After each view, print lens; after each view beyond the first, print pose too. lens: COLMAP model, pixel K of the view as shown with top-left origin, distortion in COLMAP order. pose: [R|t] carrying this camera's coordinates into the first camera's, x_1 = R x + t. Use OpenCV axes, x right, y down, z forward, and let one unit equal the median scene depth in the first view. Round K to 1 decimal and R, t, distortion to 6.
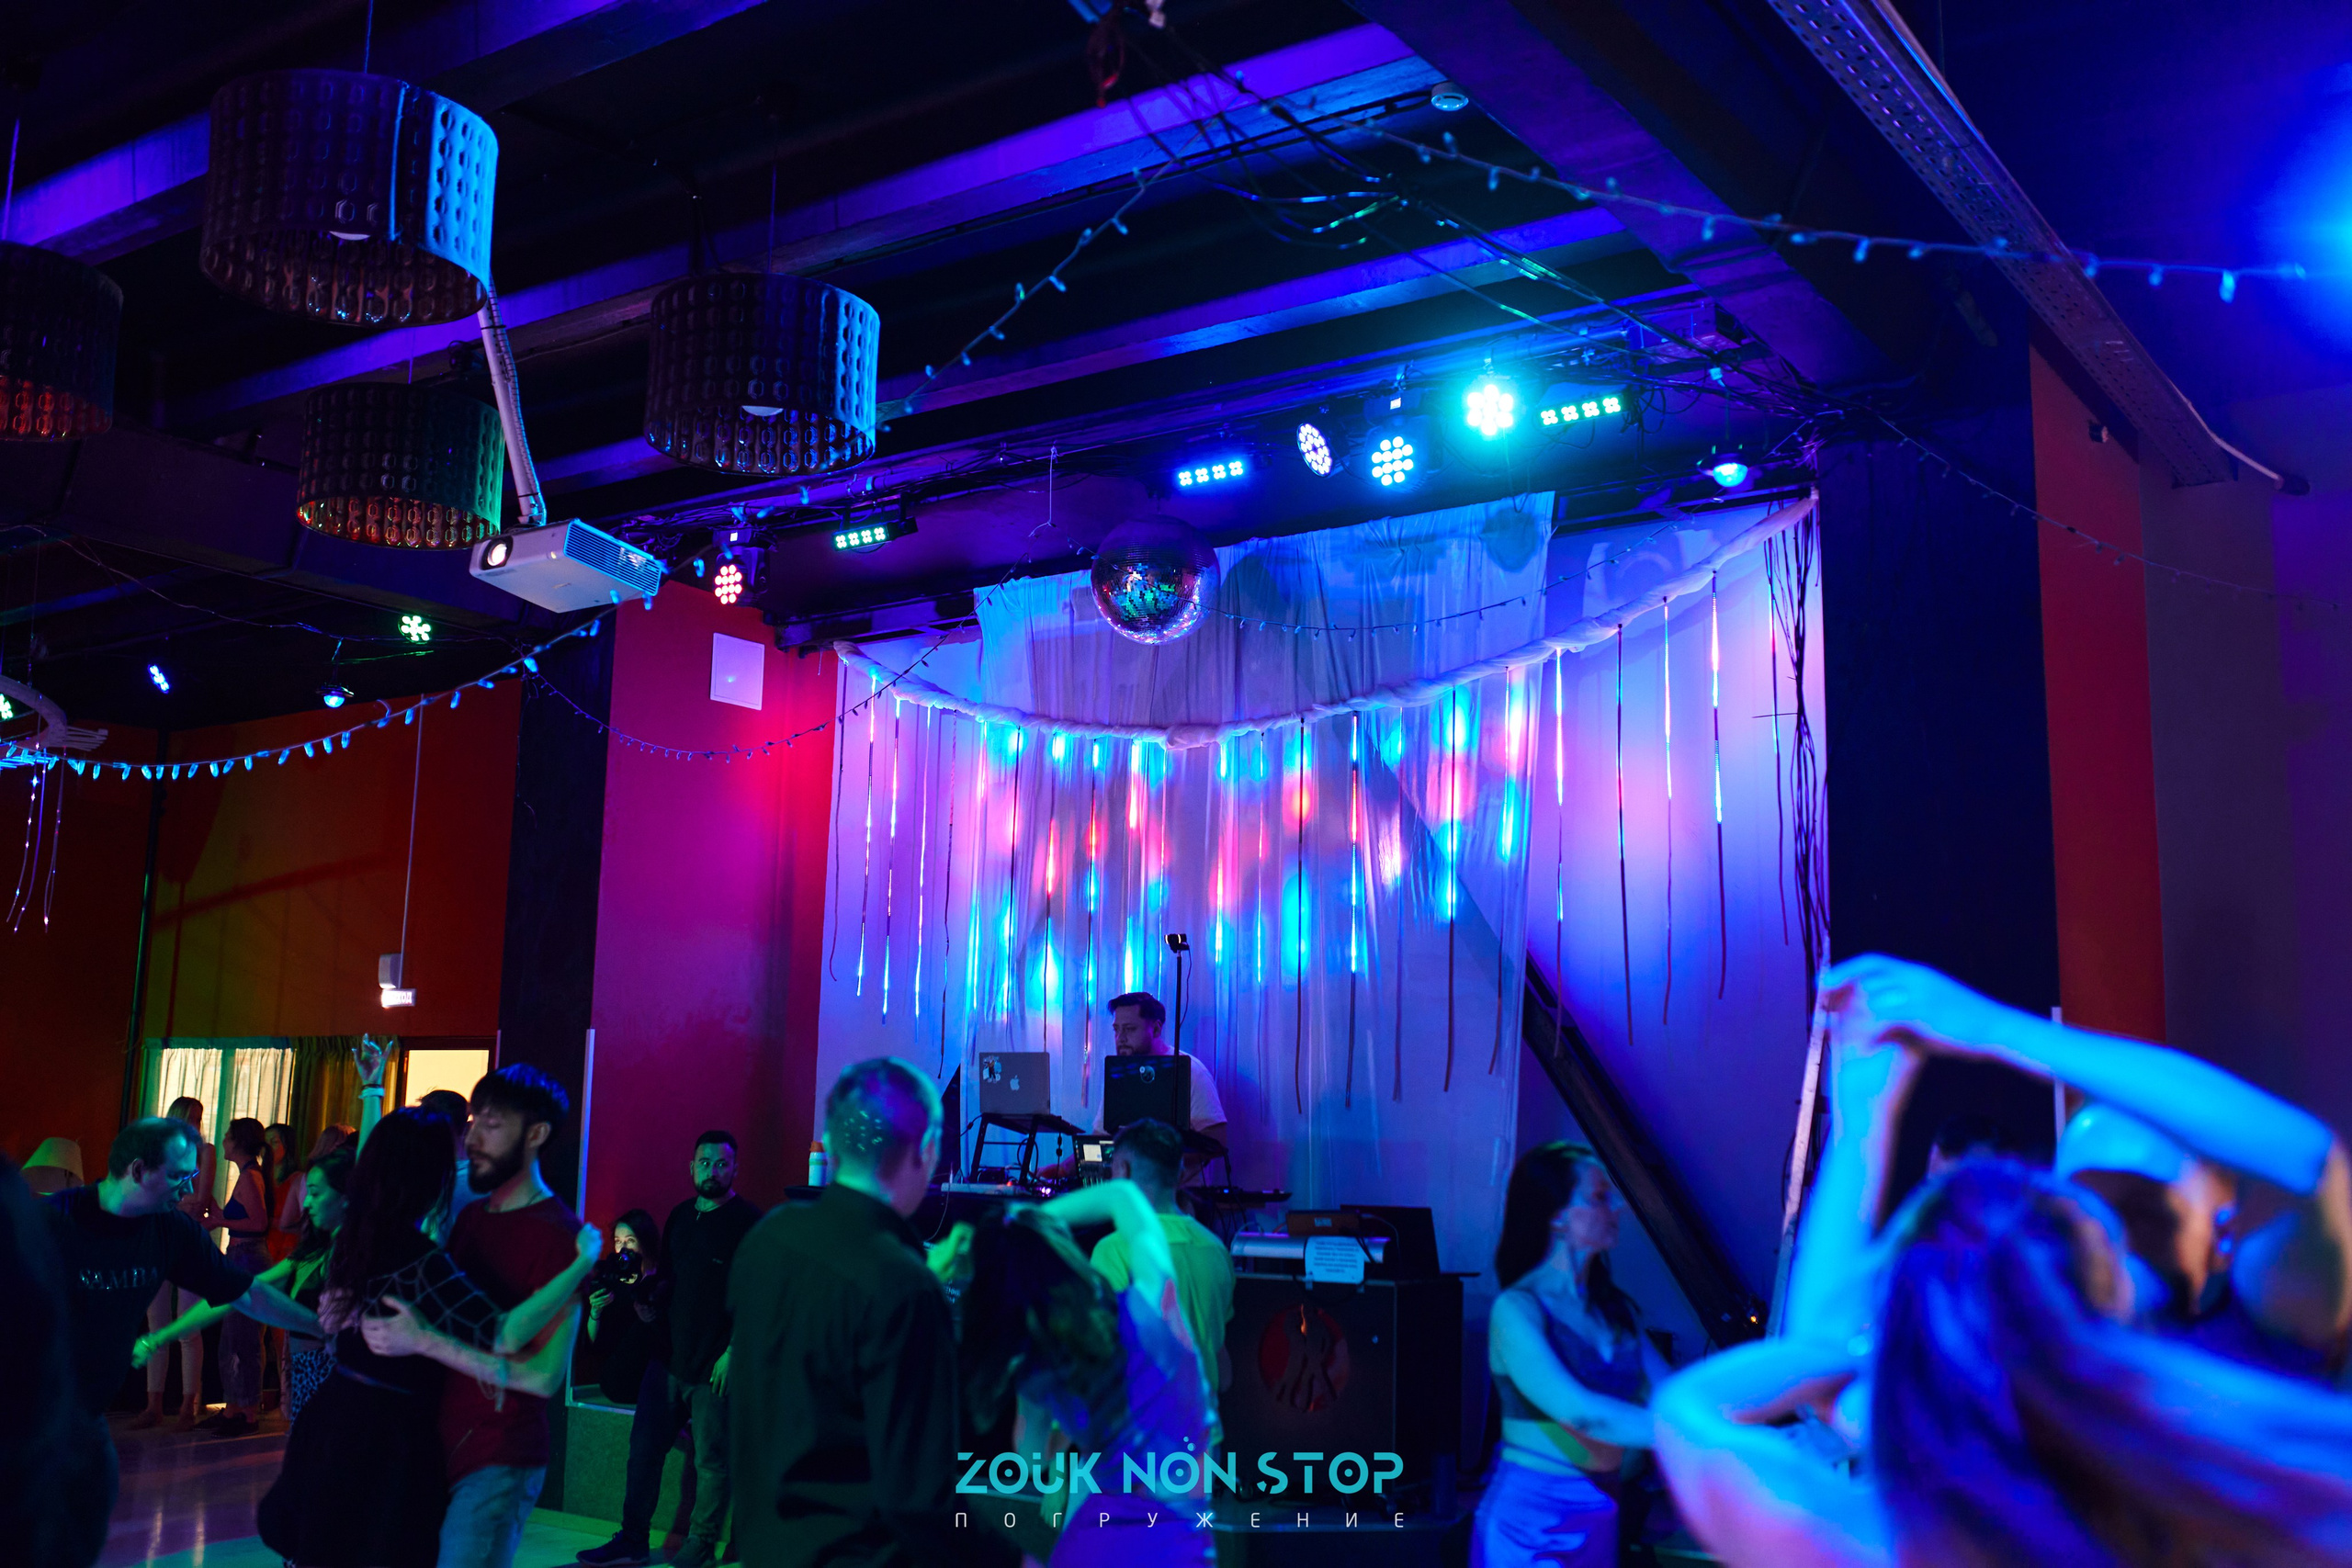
lens RADIAL K [[2296.9, 0, 1183.2], [0, 2296.9, 796.1], [0, 0, 1]] dist [-0.025451, 0.000000]
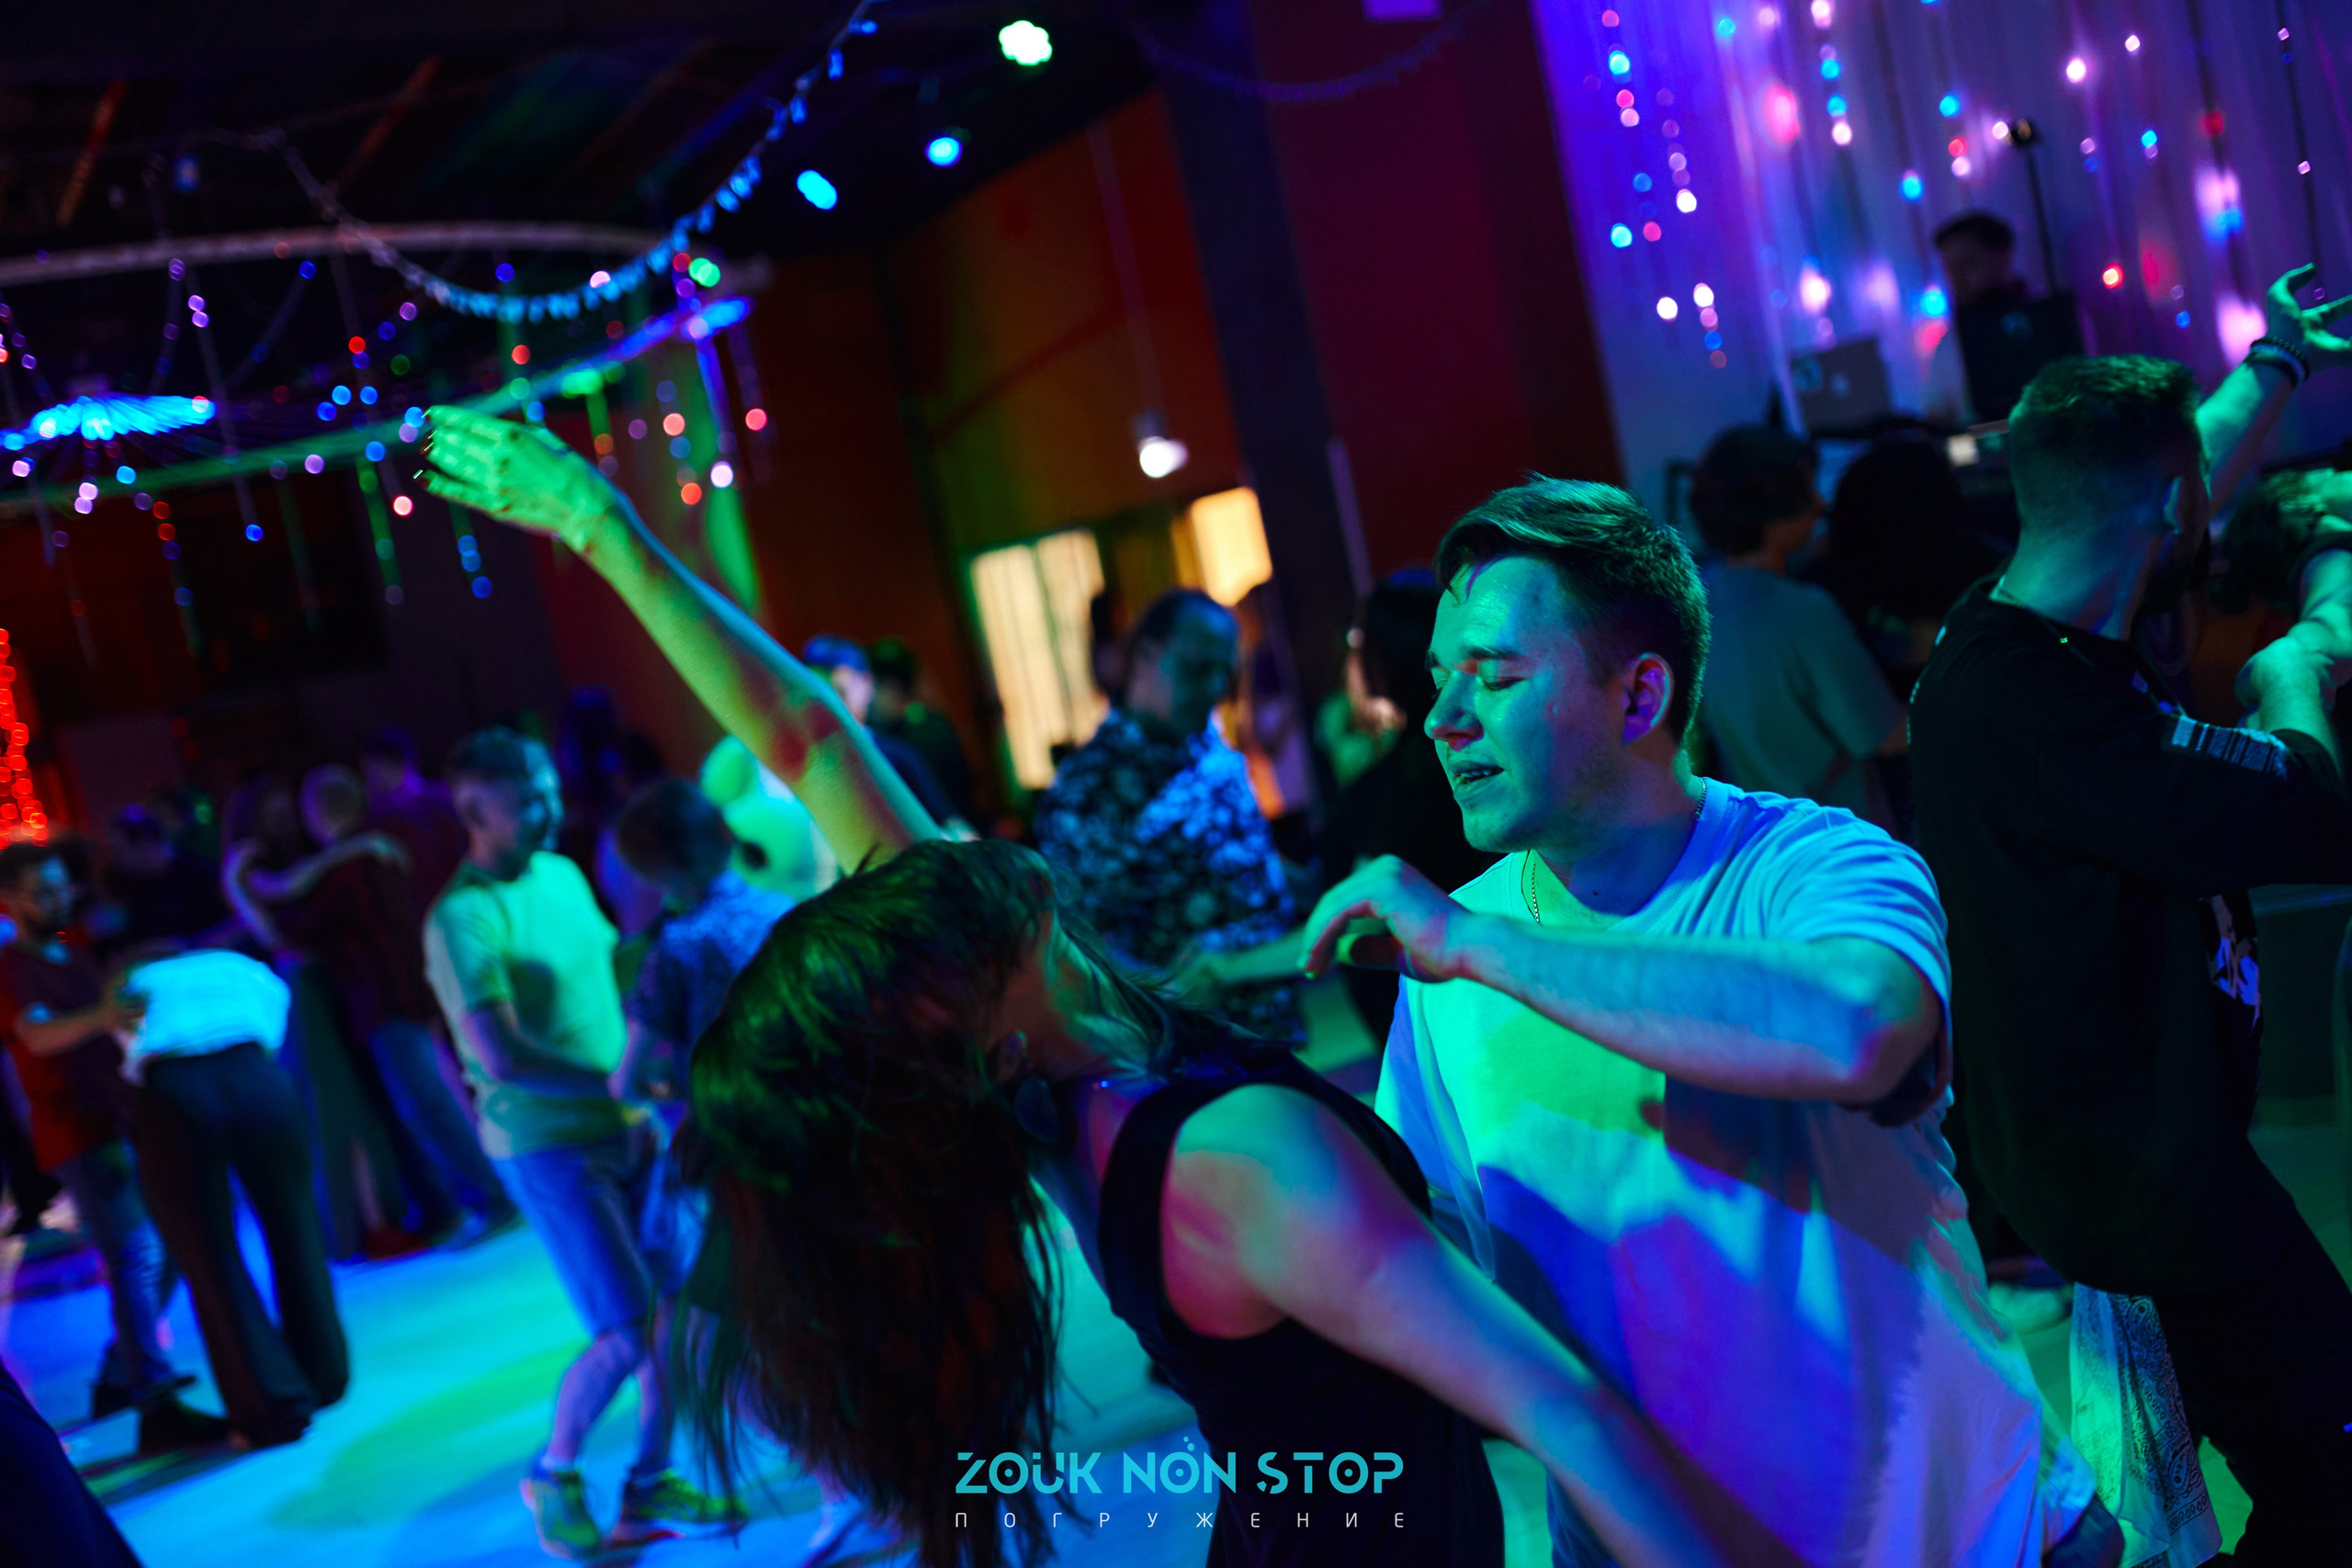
lens RADIAL K [[2296.9, 0, 1167.3], [0, 2296.9, 782.6], [0, 0, 1]] dist [-0.025451, 0.000000]
pose [[0.900547, -0.188772, -0.391639, -0.001586], [0.287624, 0.934192, 0.211086, 0.022648], [0.326019, -0.302738, 0.895579, 0.192518]]
